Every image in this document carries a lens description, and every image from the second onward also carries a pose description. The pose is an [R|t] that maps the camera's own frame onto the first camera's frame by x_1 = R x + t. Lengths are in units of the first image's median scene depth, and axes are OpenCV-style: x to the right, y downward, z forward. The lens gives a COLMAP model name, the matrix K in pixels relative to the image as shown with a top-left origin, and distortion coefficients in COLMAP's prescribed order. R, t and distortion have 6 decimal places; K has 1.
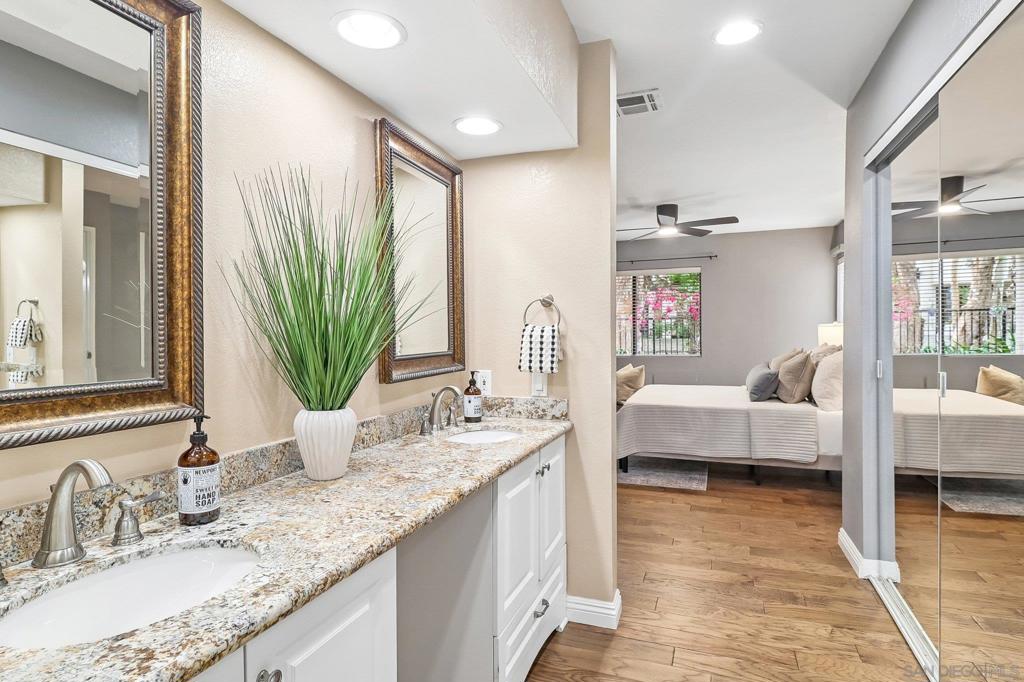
lens RADIAL K [[534.4, 0, 512.6], [0, 534.4, 322.3], [0, 0, 1]] dist [0.000837, -0.001422]
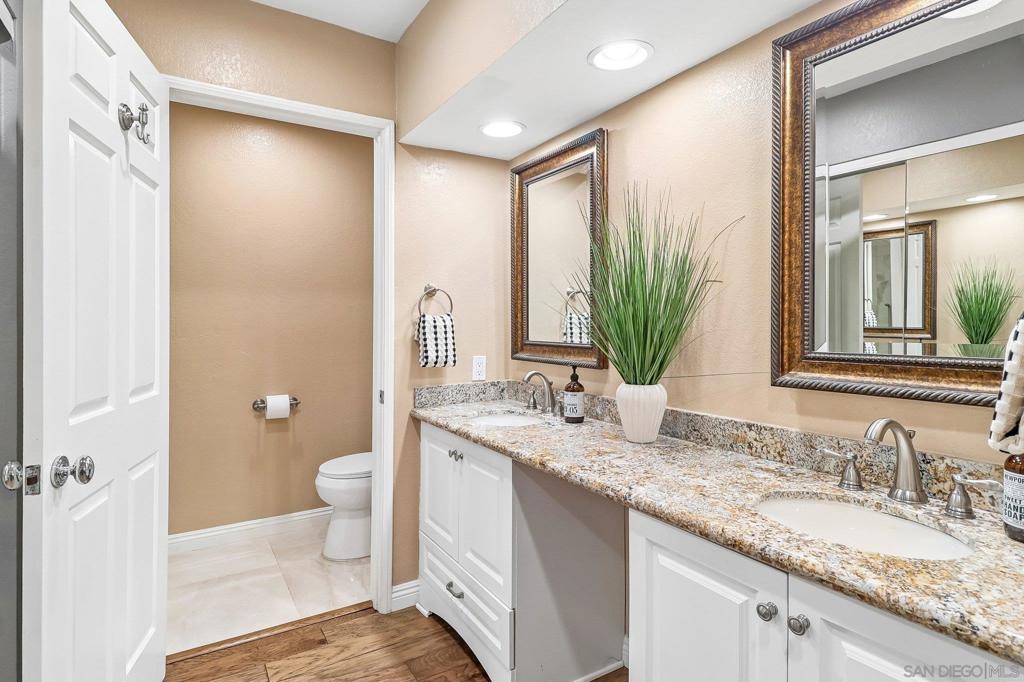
lens RADIAL K [[534.4, 0, 512.6], [0, 534.4, 322.3], [0, 0, 1]] dist [0.000837, -0.001422]
pose [[-0.602080, 0.029206, -0.797901, 0.710041], [0.037093, 0.999275, 0.008587, 0.002081], [0.797573, -0.024426, -0.602727, 1.369394]]
